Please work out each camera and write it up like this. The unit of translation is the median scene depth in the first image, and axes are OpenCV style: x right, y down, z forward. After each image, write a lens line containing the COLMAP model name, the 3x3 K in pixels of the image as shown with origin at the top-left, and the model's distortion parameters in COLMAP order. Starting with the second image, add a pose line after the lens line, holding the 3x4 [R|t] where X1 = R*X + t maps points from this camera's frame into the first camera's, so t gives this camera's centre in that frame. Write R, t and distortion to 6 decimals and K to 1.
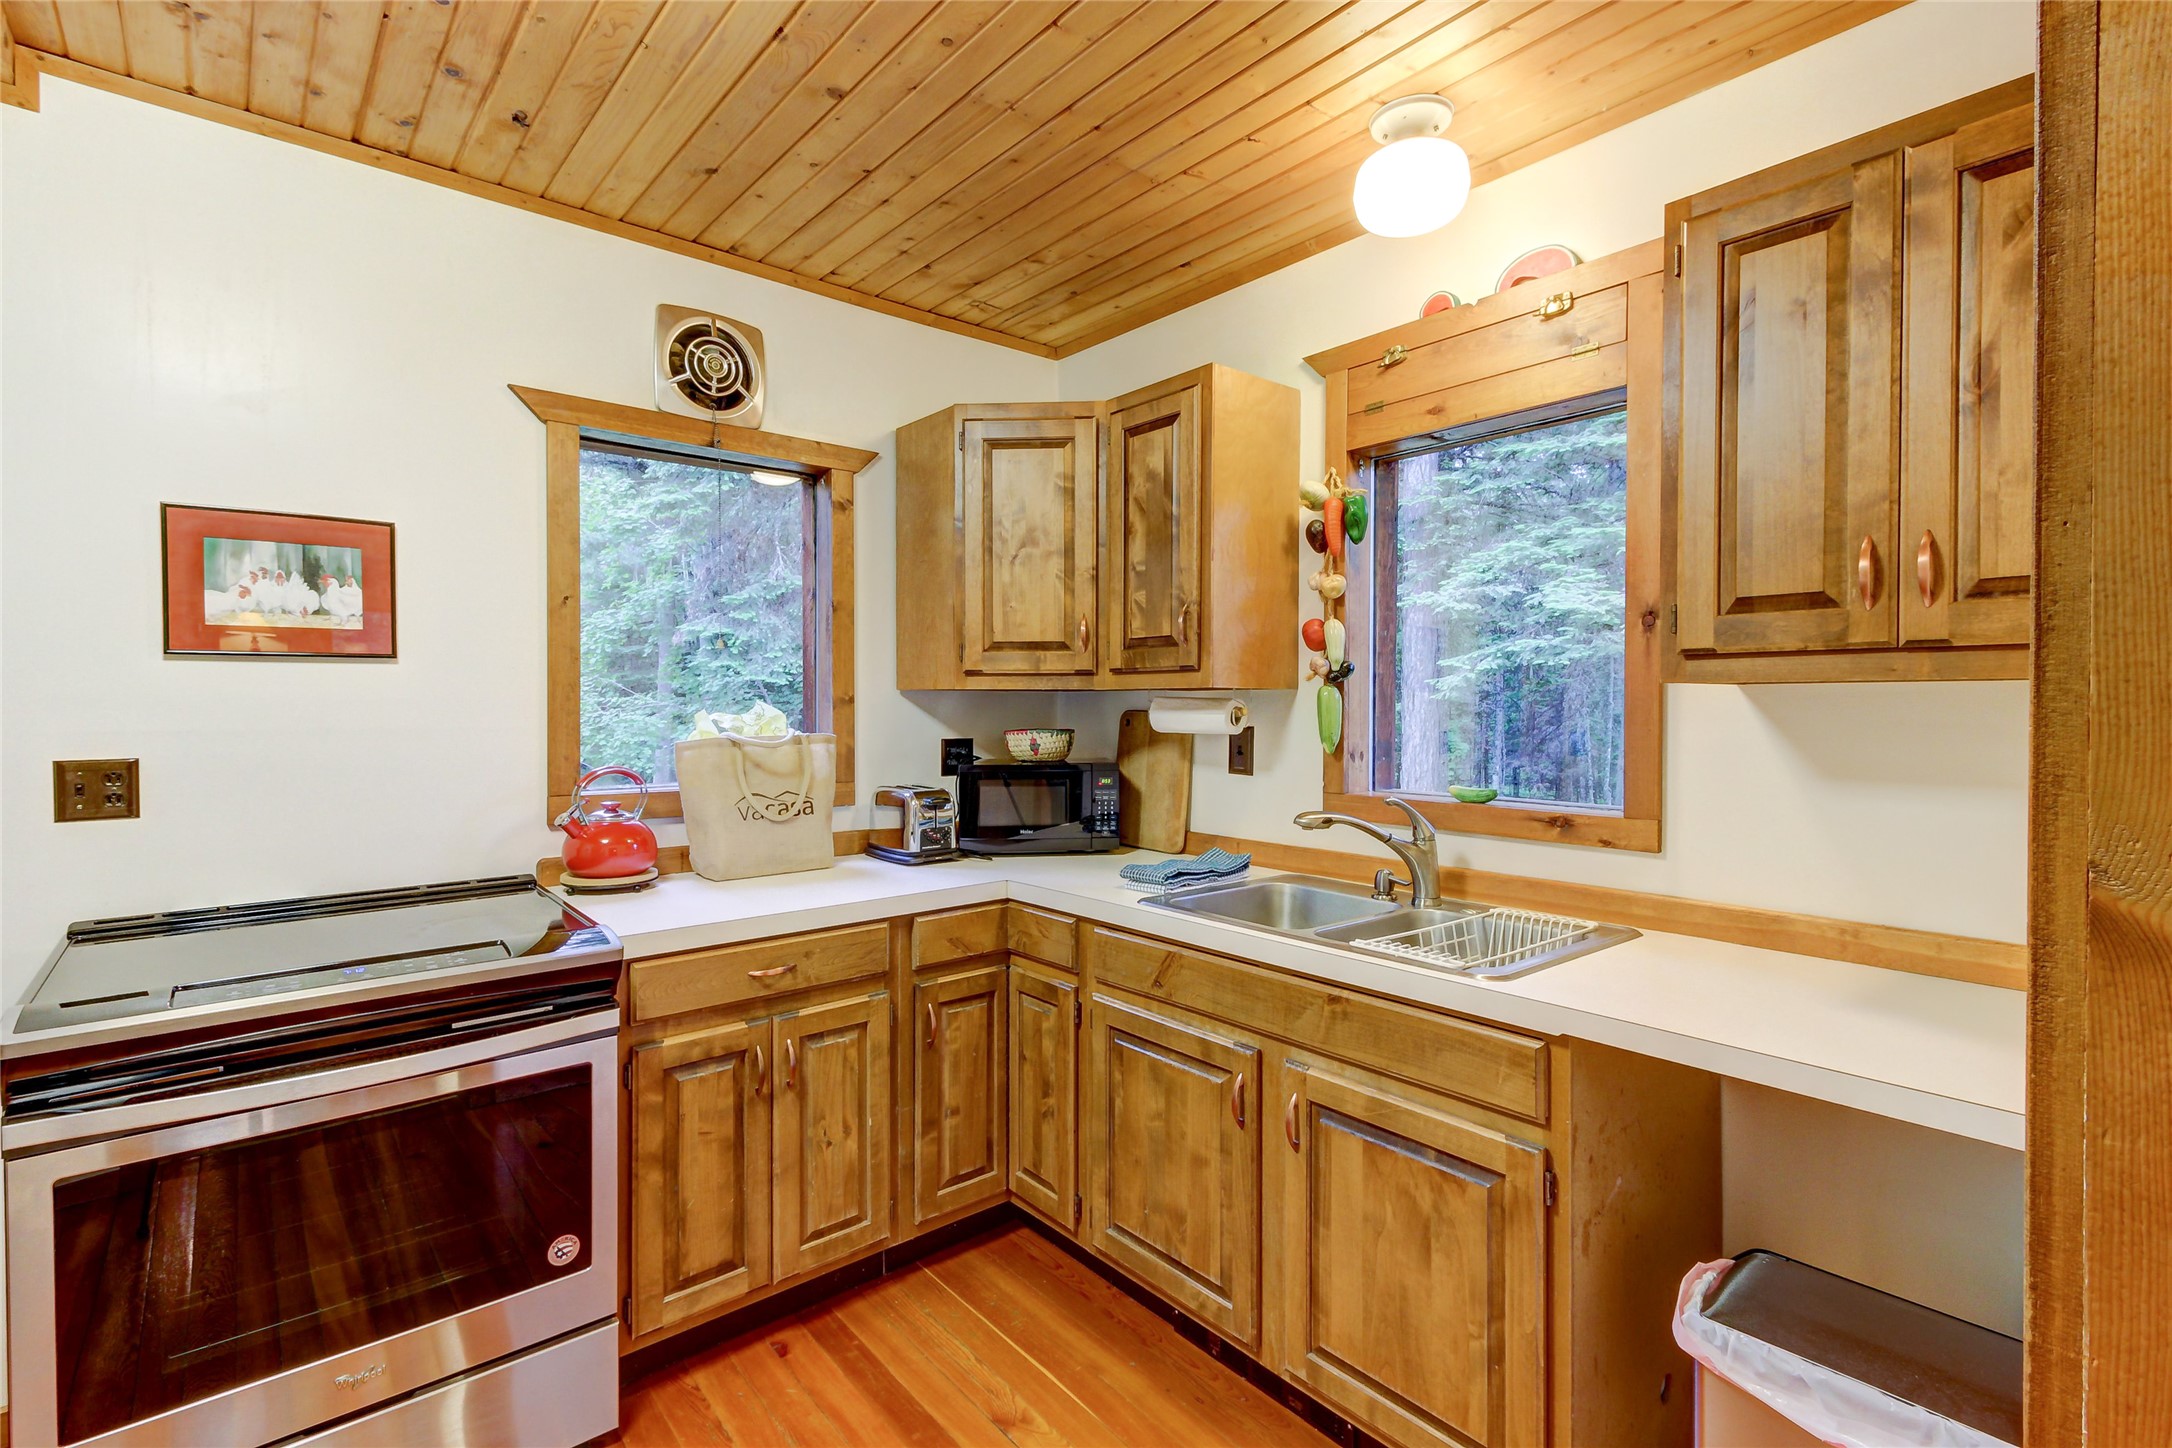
lens RADIAL K [[1057.4, 0, 1084.6], [0, 1057.4, 715.2], [0, 0, 1]] dist [0.000393, -0.000356]
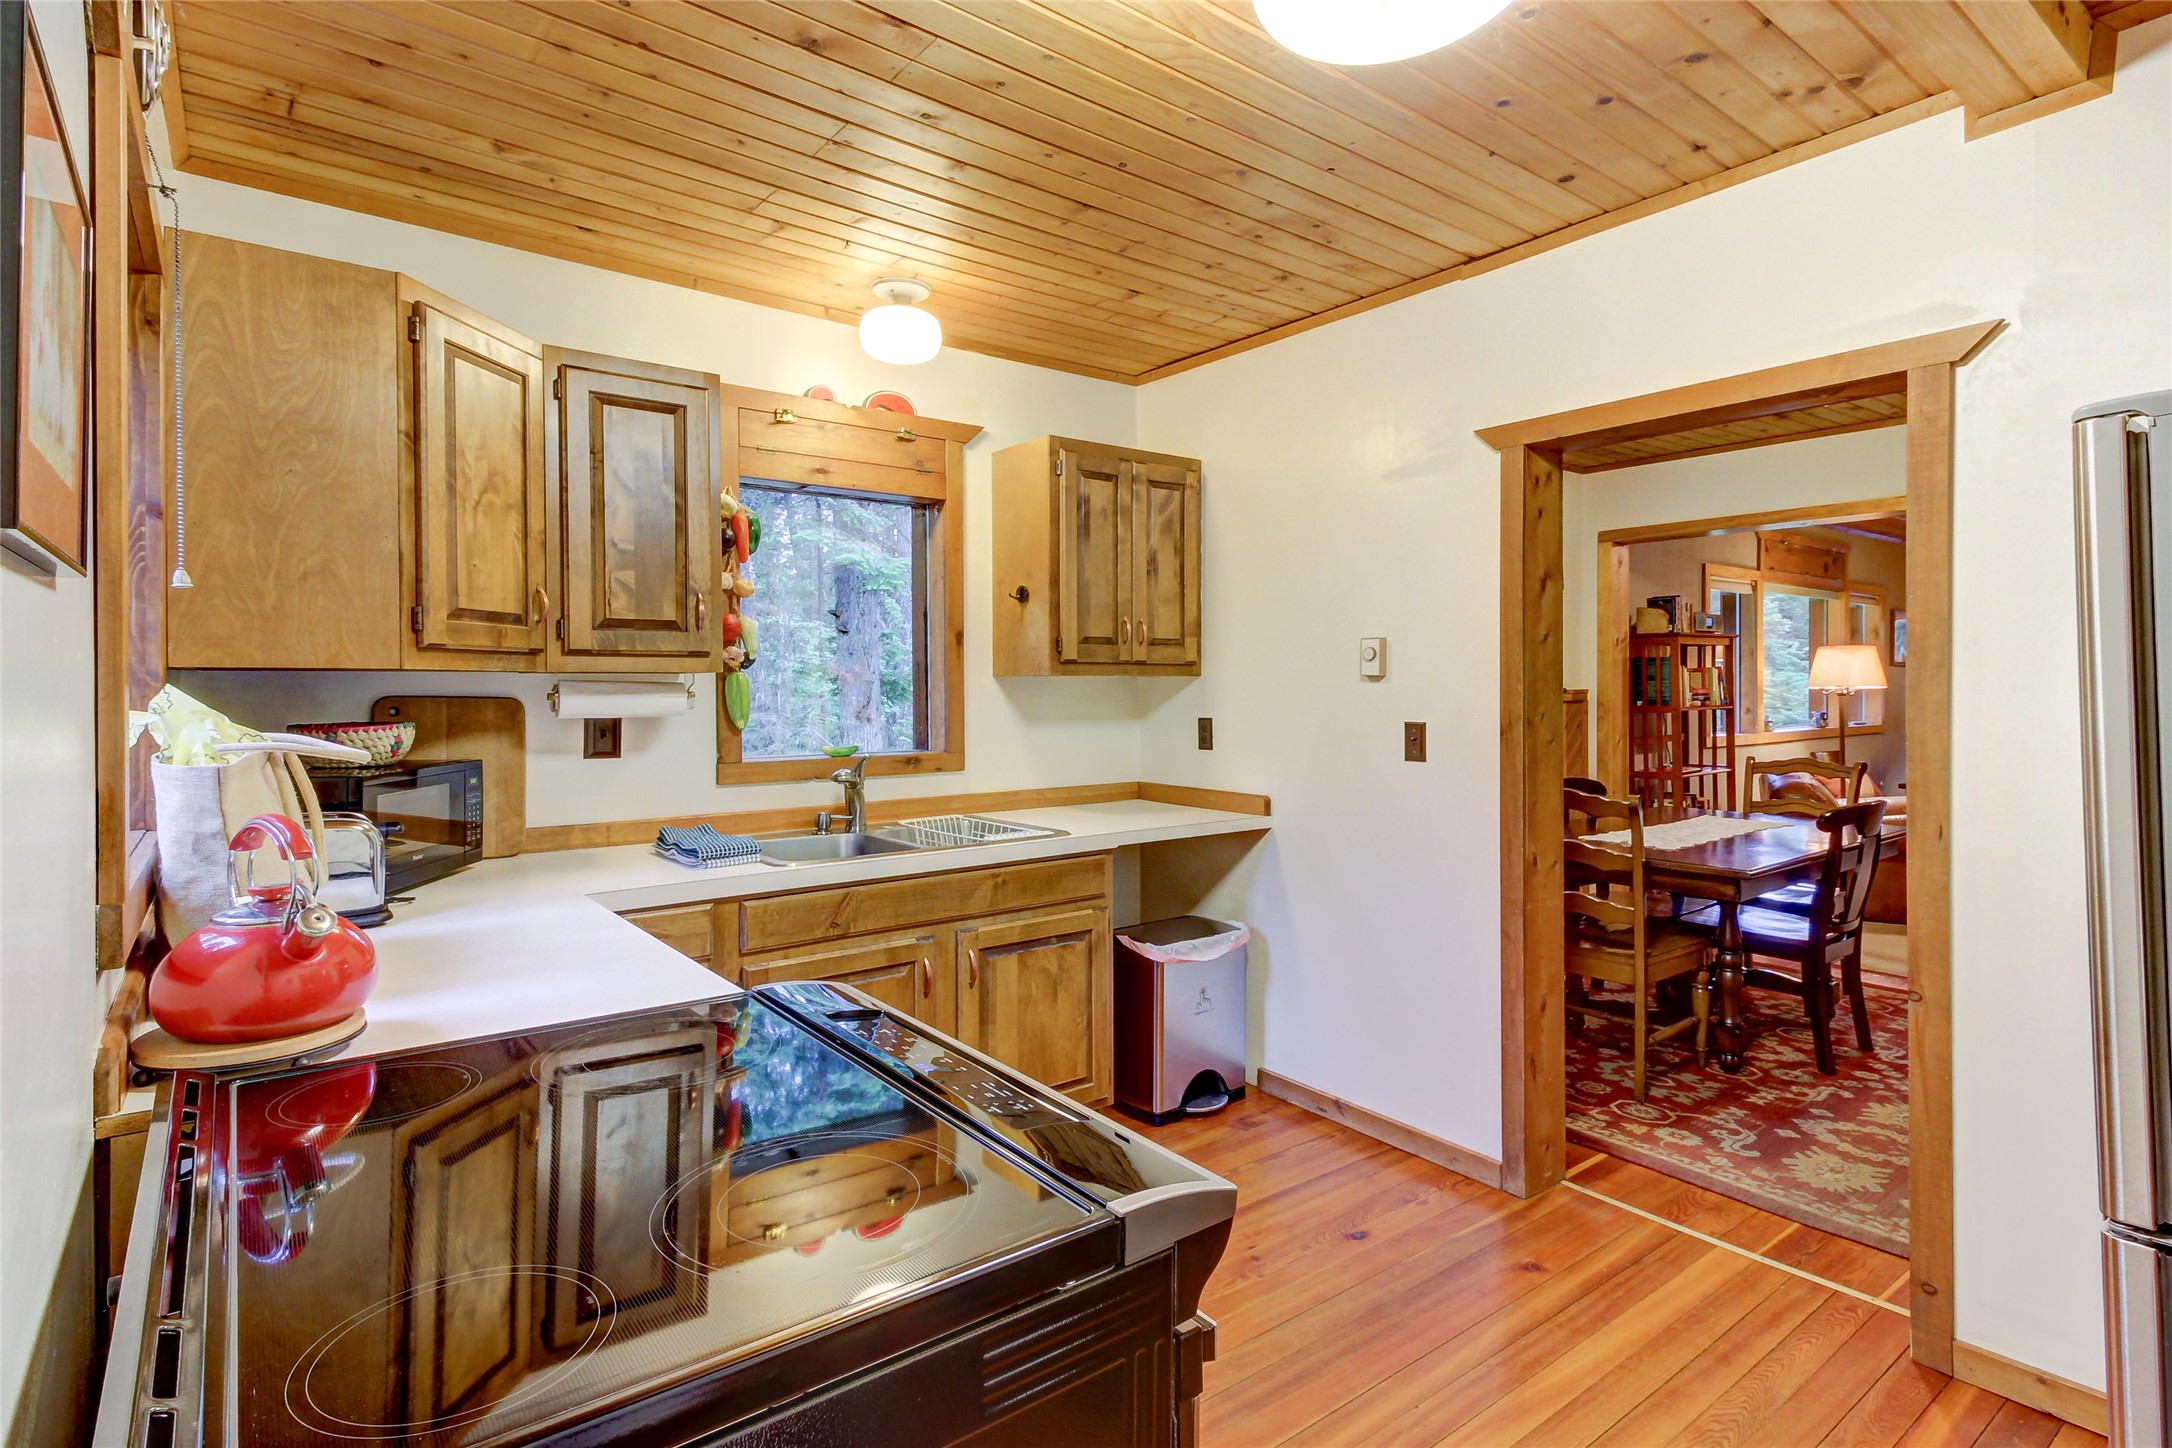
lens RADIAL K [[1020.4, 0, 1092.9], [0, 1020.4, 683.5], [0, 0, 1]] dist [0.002521, -0.000515]
pose [[0.027906, -0.000607, 0.999610, -0.902351], [0.011354, 0.999935, 0.000290, -0.010475], [-0.999546, 0.011342, 0.027912, 0.575394]]
